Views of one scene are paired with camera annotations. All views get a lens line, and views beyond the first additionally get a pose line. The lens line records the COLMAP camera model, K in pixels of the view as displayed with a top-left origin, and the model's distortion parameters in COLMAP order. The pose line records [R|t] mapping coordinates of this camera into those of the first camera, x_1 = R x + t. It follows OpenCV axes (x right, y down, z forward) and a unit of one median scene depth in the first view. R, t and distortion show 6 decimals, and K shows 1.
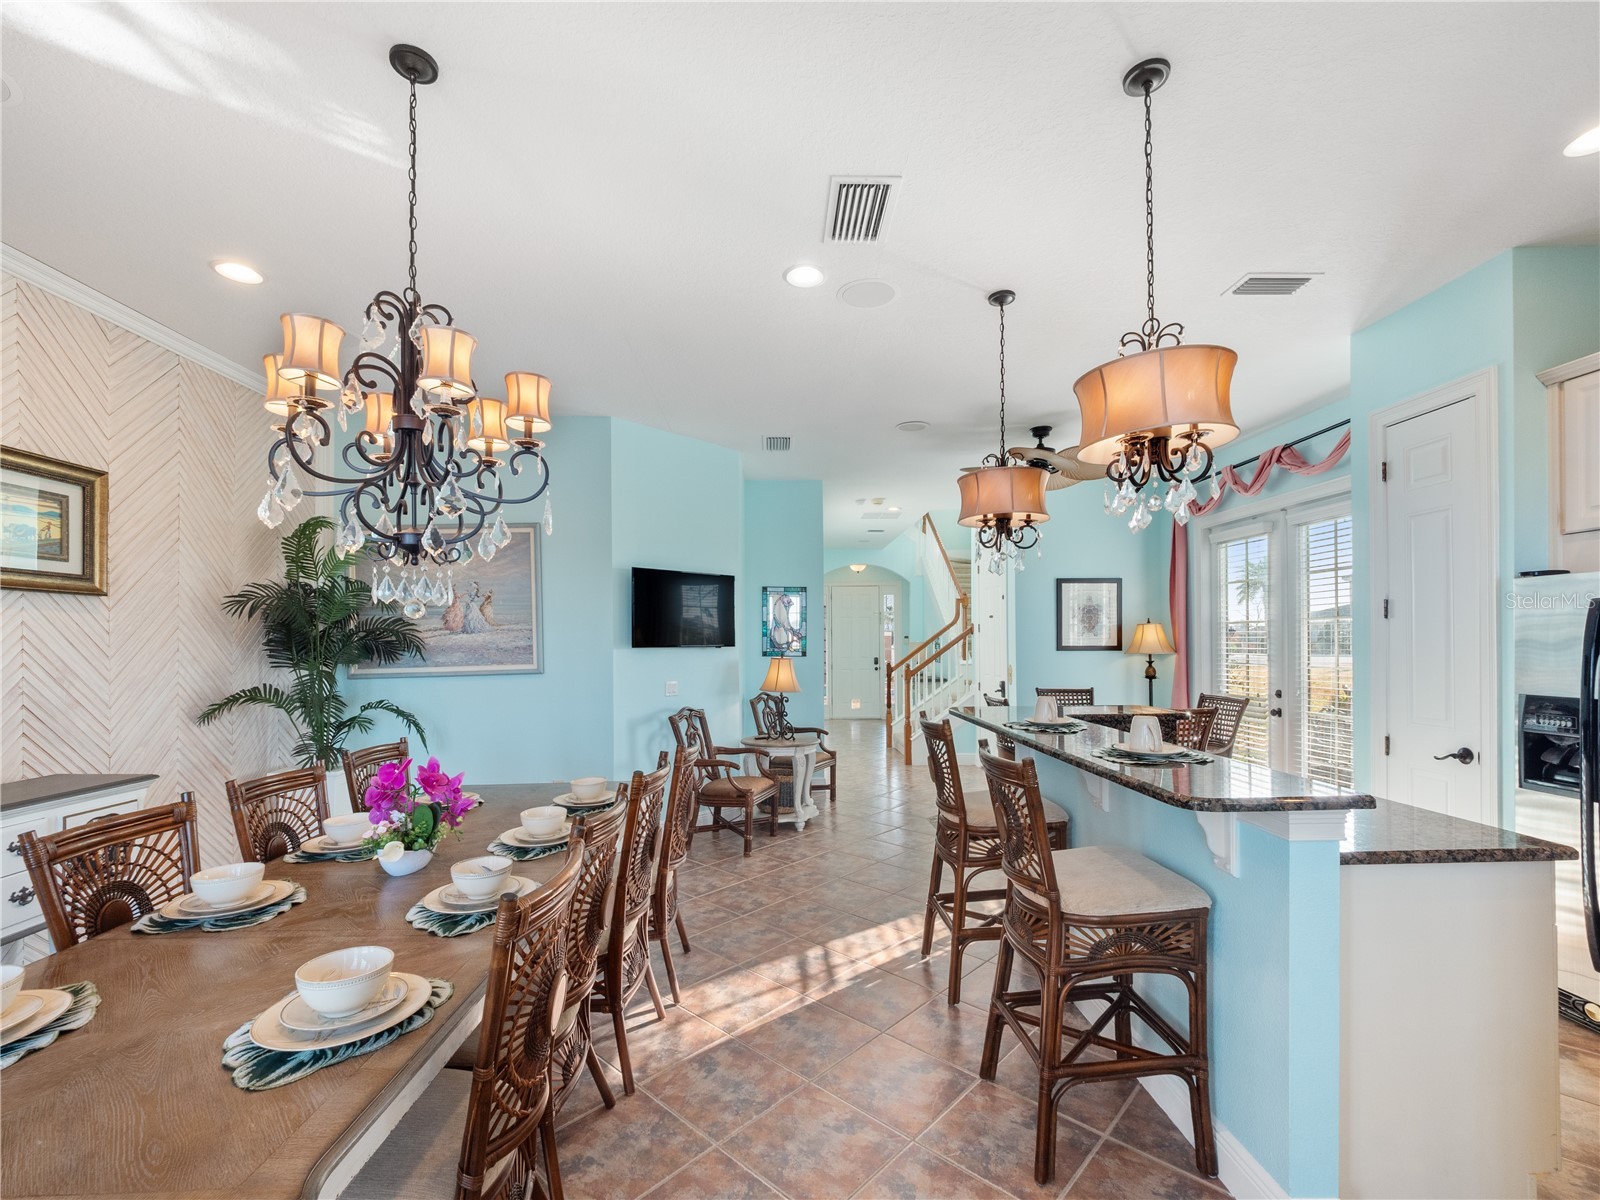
lens RADIAL K [[675.6, 0, 772.0], [0, 675.6, 594.5], [0, 0, 1]] dist [-0.000997, -0.000514]
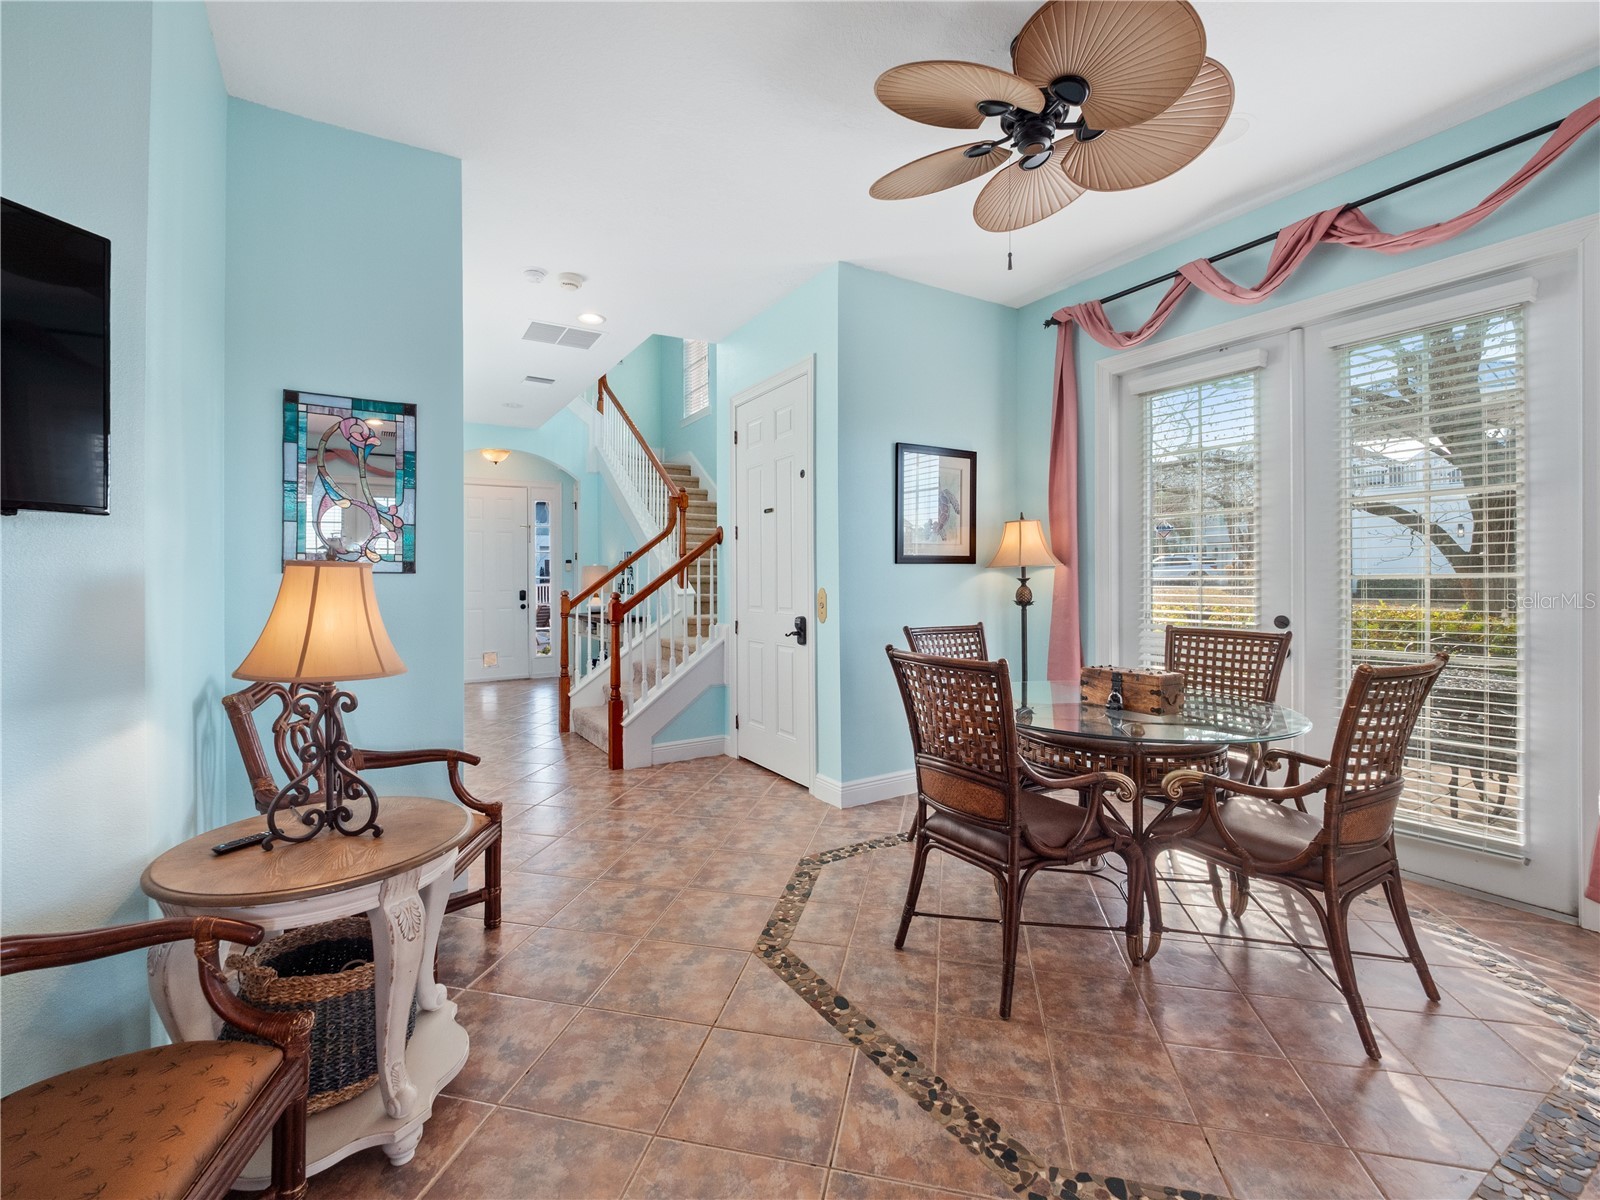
lens RADIAL K [[688.0, 0, 801.1], [0, 688.0, 571.7], [0, 0, 1]] dist [-0.000238, -0.000061]
pose [[0.838652, 0.001597, 0.544665, 0.021252], [-0.033753, 0.998226, 0.049043, 0.067246], [-0.543620, -0.059514, 0.837219, 0.564451]]
